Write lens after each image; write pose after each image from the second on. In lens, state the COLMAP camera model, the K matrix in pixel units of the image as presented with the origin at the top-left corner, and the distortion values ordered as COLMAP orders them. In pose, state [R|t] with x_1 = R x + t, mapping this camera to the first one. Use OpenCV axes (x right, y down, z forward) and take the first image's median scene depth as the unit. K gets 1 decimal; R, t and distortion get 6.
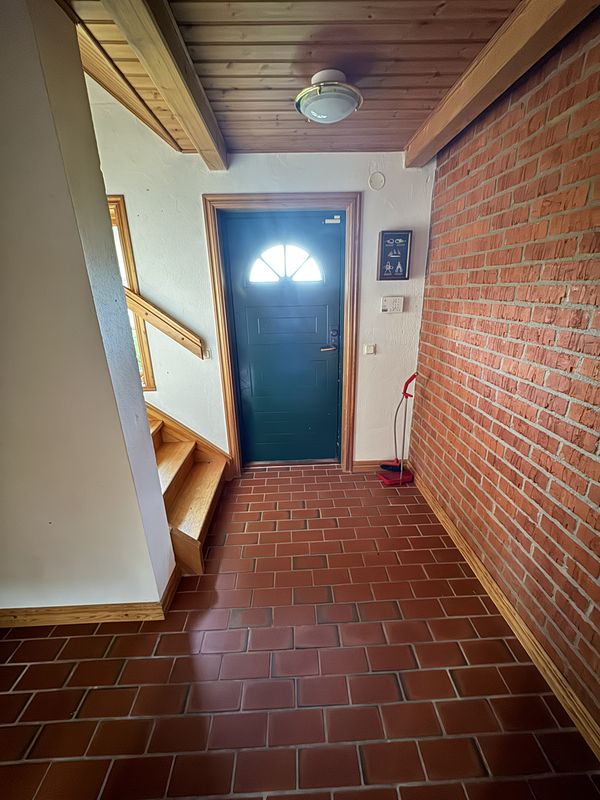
lens RADIAL K [[319.7, 0, 300.0], [0, 319.7, 400.0], [0, 0, 1]] dist [-0.002509, -0.000139]
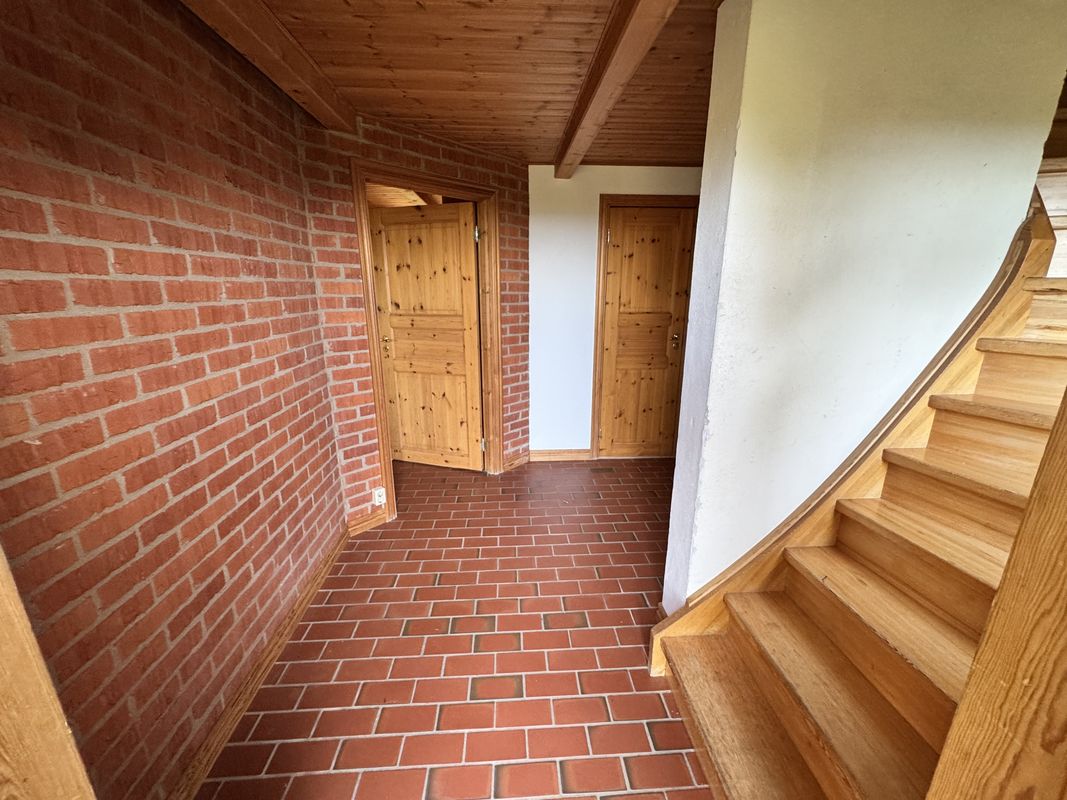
lens RADIAL K [[426.3, 0, 533.5], [0, 426.3, 400.0], [0, 0, 1]] dist [-0.002509, -0.000139]
pose [[-0.999500, 0.027700, -0.015235, -0.056401], [0.014255, 0.825053, 0.564875, -0.554725], [0.028216, 0.564376, -0.825036, 1.634666]]
